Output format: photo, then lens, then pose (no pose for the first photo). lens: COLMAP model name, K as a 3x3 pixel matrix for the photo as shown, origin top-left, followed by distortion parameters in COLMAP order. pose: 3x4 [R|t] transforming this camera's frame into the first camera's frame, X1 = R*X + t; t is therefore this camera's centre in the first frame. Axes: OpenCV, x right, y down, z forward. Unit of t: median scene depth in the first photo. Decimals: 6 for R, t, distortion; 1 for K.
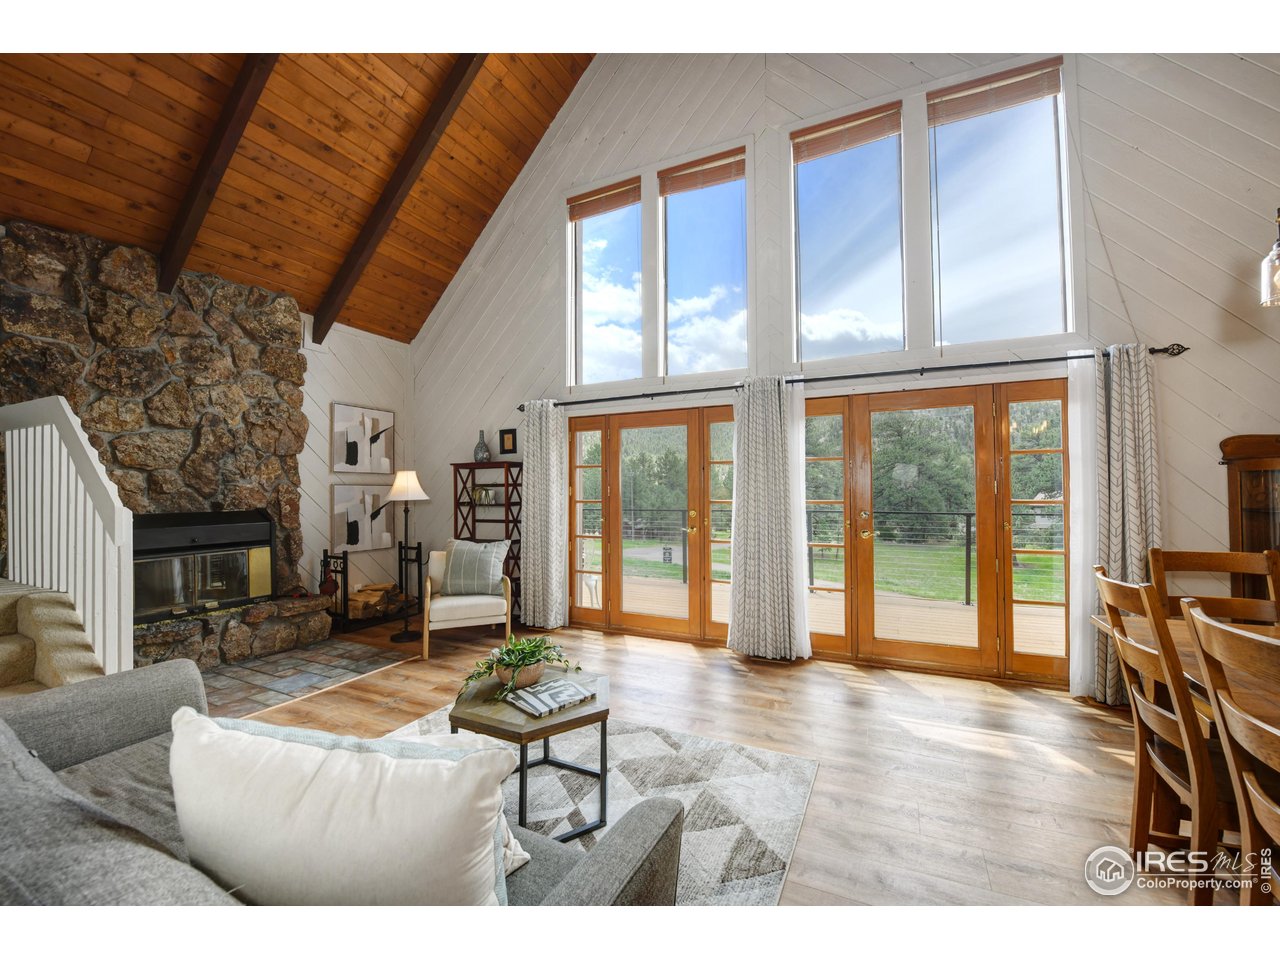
lens RADIAL K [[521.6, 0, 627.0], [0, 521.6, 514.6], [0, 0, 1]] dist [-0.009981, -0.001228]
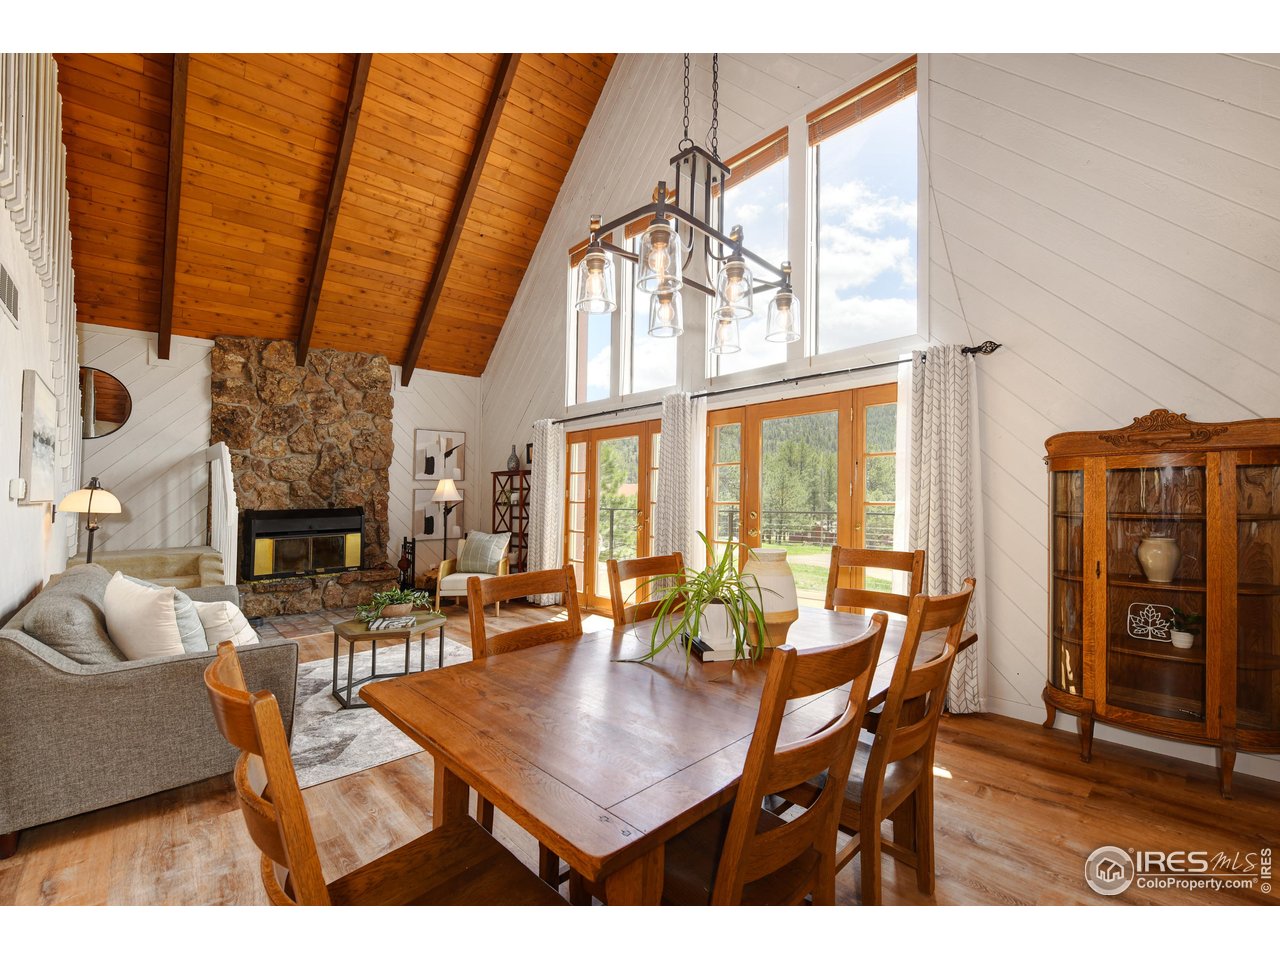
lens RADIAL K [[543.3, 0, 623.6], [0, 543.3, 514.8], [0, 0, 1]] dist [-0.002308, -0.000711]
pose [[0.929869, 0.010719, -0.367734, 0.493785], [-0.010487, 0.999942, 0.002628, -0.000493], [0.367740, 0.001413, 0.929927, -0.124166]]
